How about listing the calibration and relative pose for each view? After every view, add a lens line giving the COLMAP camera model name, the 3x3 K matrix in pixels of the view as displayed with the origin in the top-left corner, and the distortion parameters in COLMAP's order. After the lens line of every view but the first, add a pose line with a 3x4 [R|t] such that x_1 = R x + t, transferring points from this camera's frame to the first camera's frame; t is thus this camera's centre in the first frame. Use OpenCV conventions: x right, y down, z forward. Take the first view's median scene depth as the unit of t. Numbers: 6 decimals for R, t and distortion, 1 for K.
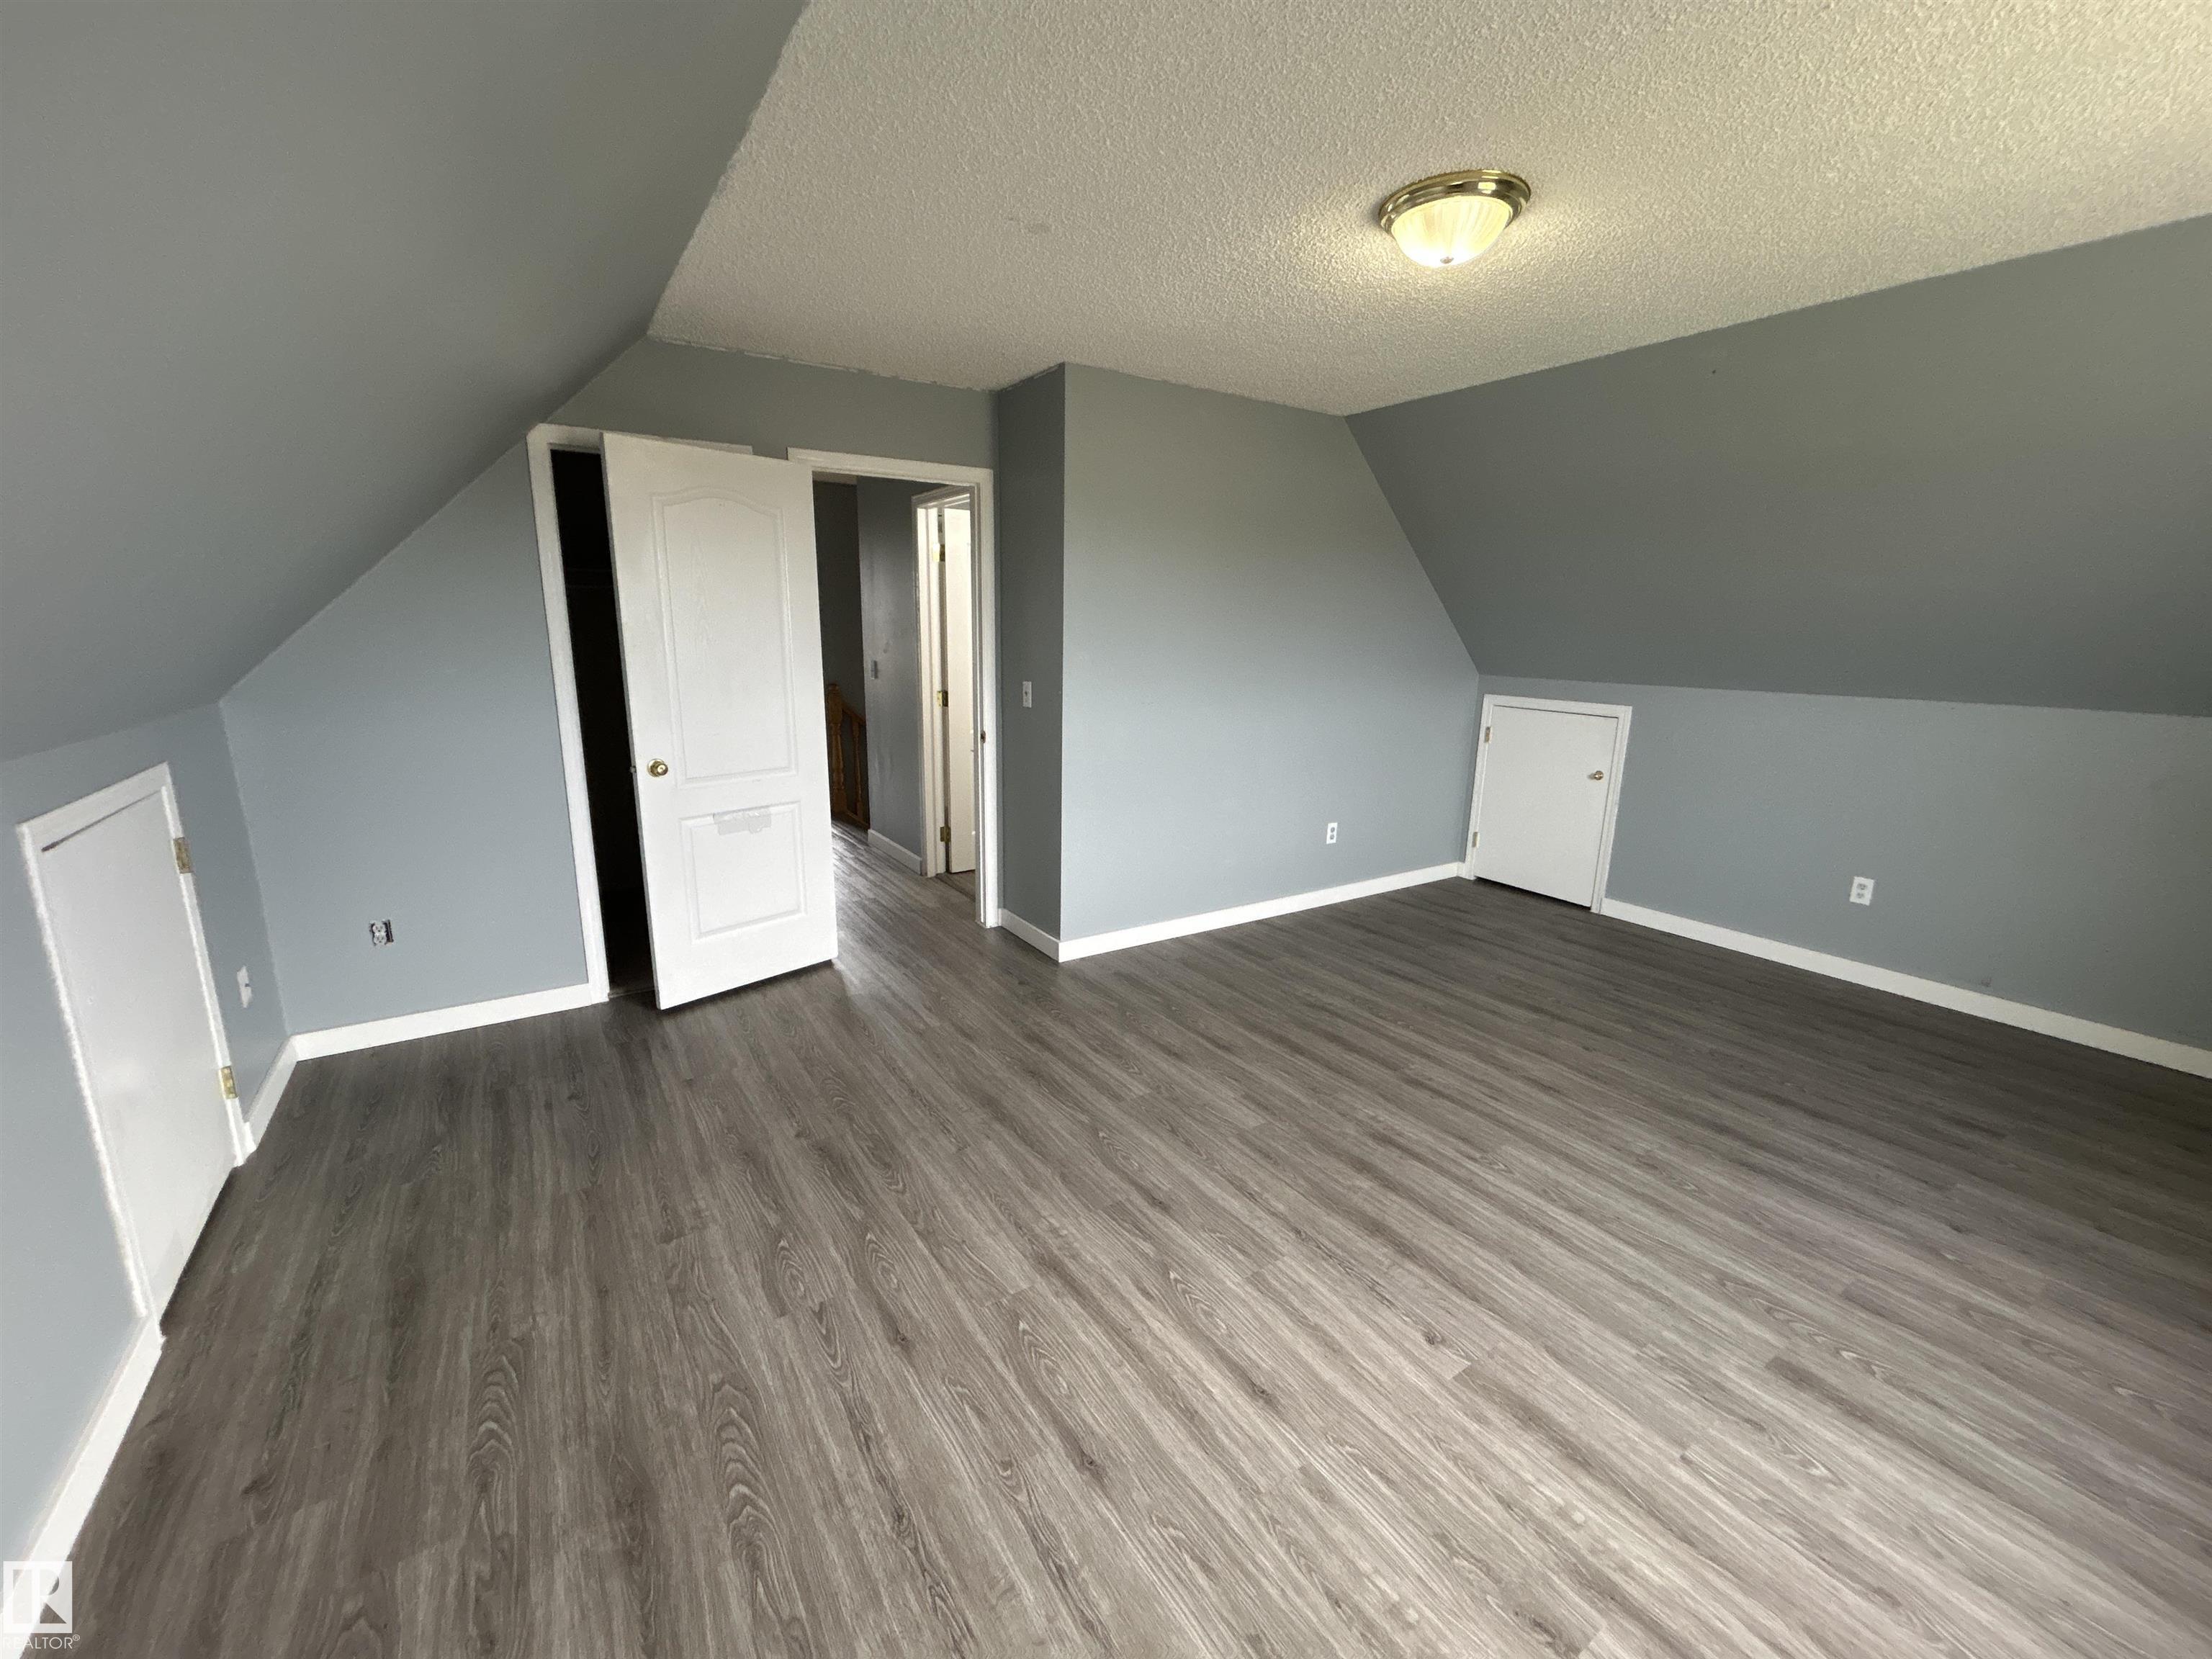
lens RADIAL K [[890.2, 0, 1103.4], [0, 890.2, 824.7], [0, 0, 1]] dist [-0.002771, -0.000231]
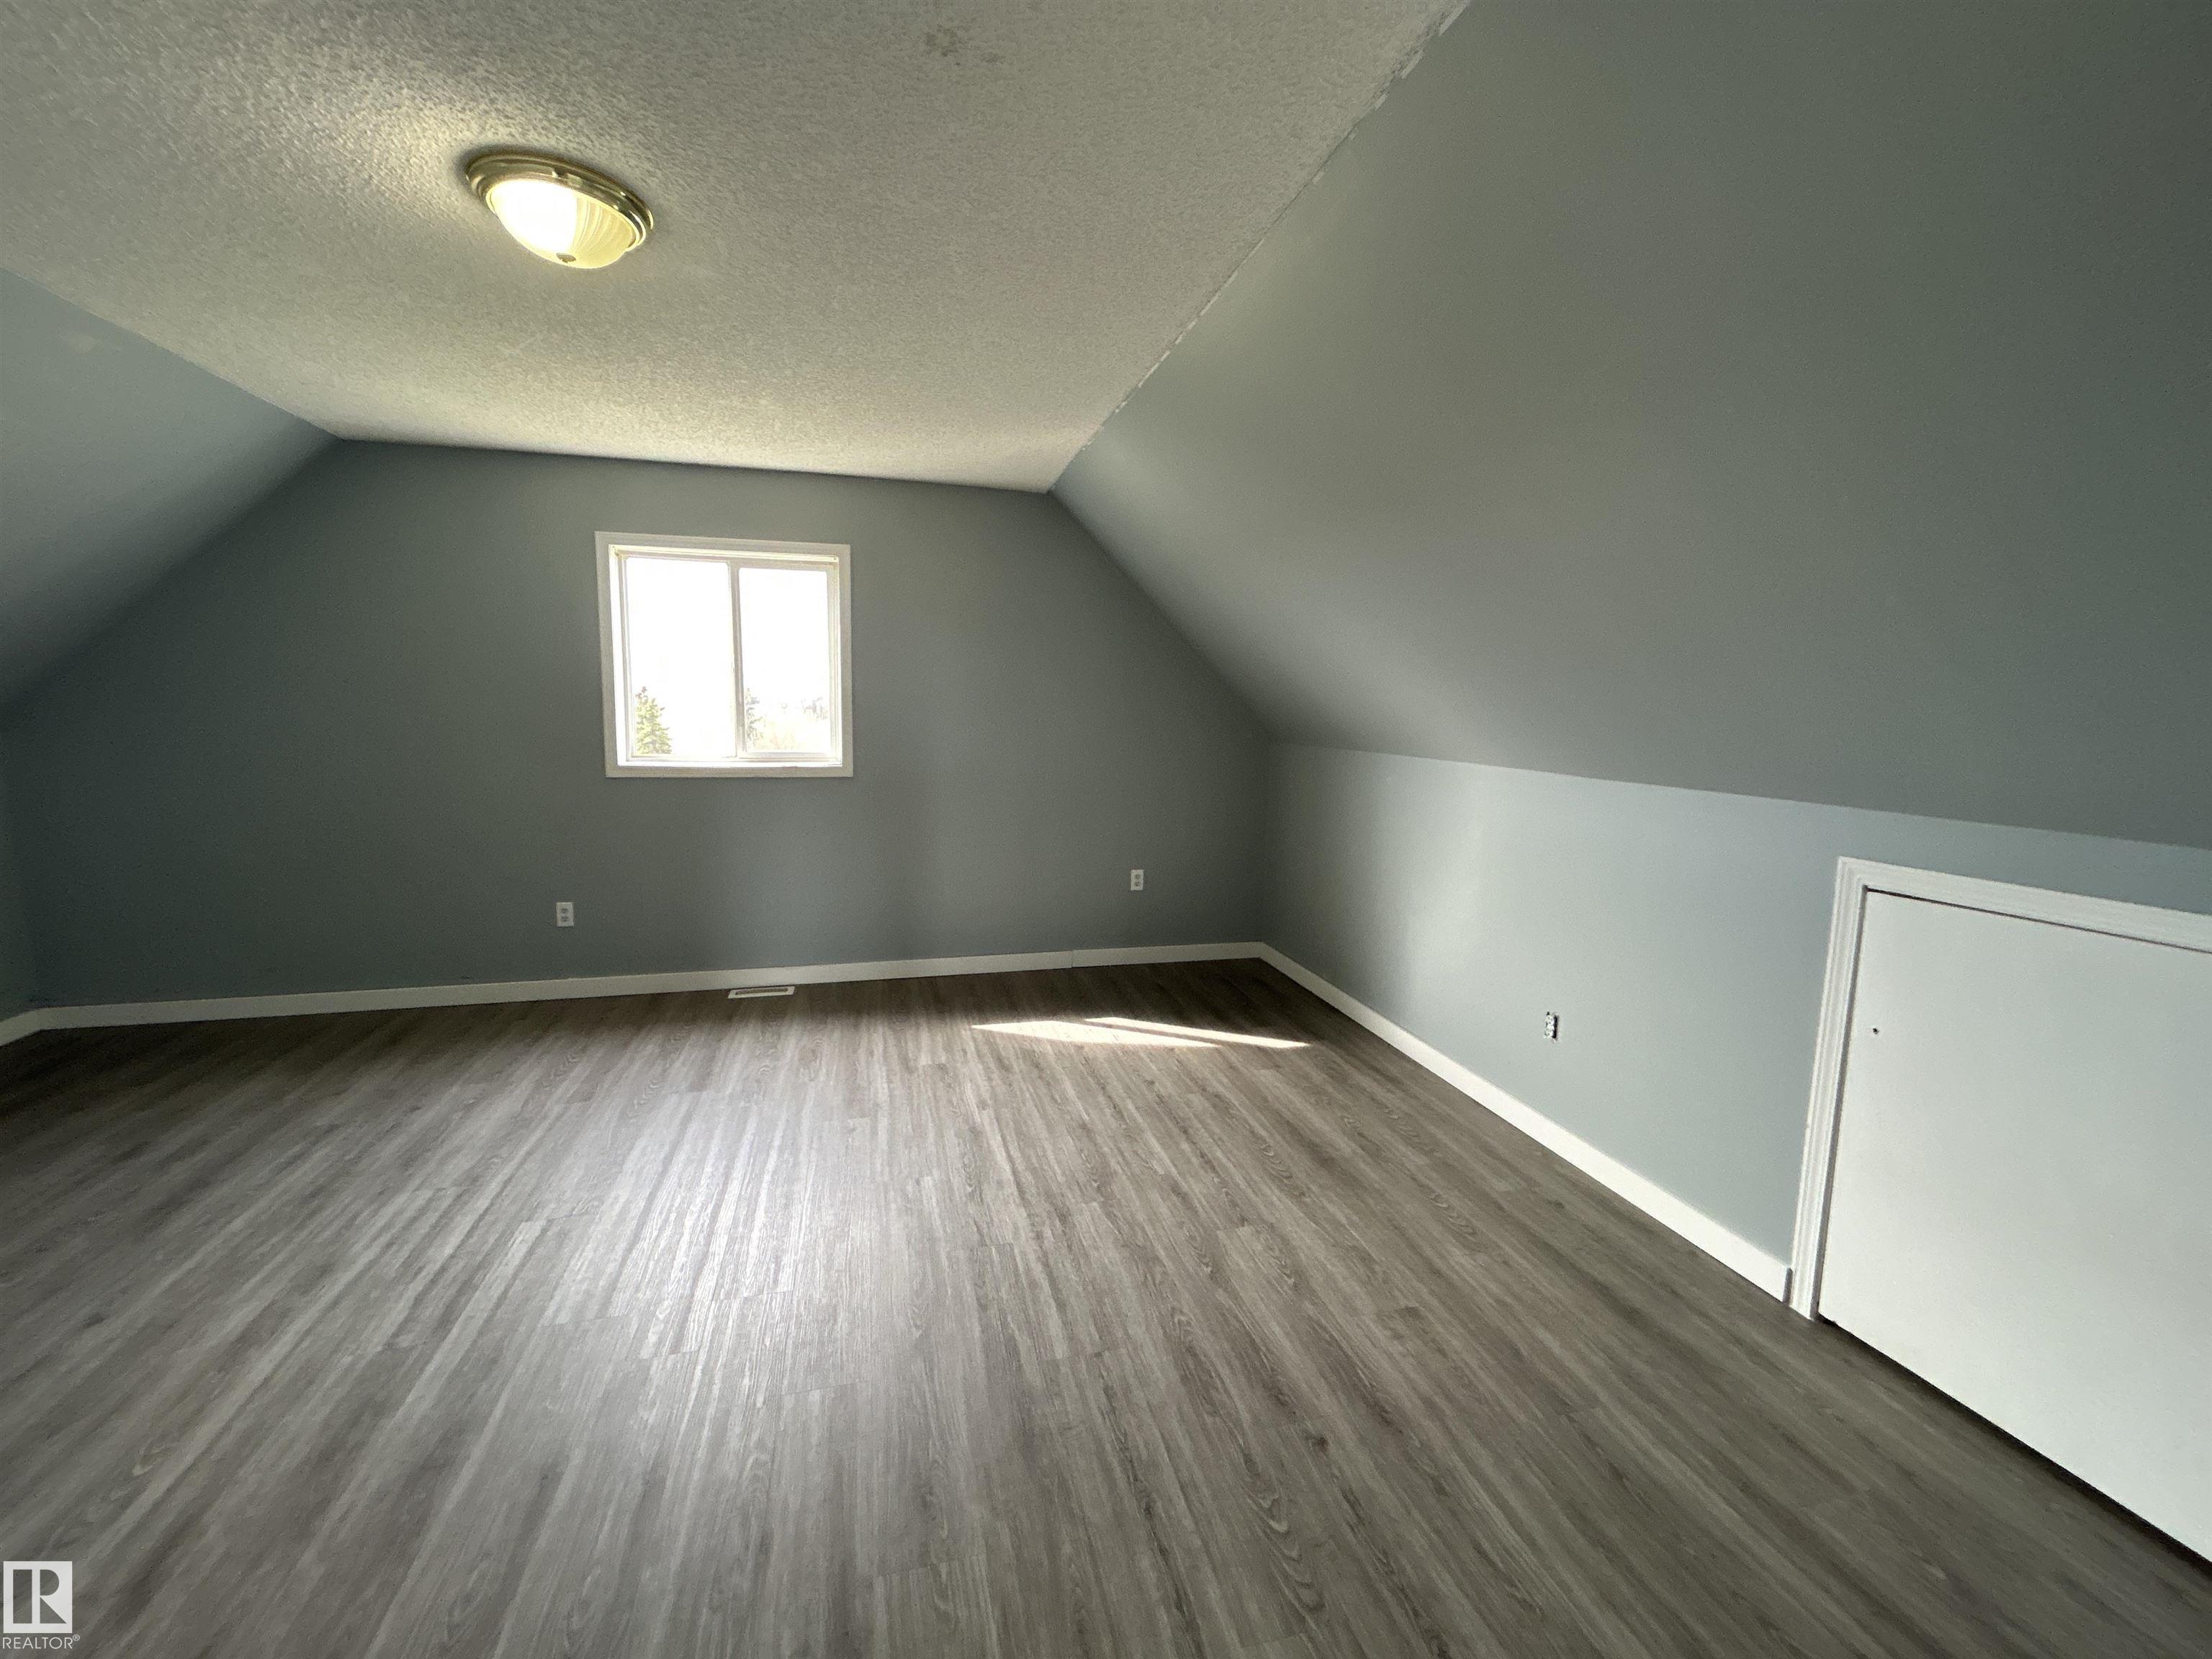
lens RADIAL K [[890.2, 0, 1103.4], [0, 890.2, 824.7], [0, 0, 1]] dist [-0.002771, -0.000231]
pose [[-0.947017, -0.071603, 0.313100, -0.468303], [0.040140, 0.940804, 0.336565, -0.406544], [-0.318665, 0.331301, -0.888084, 1.925844]]
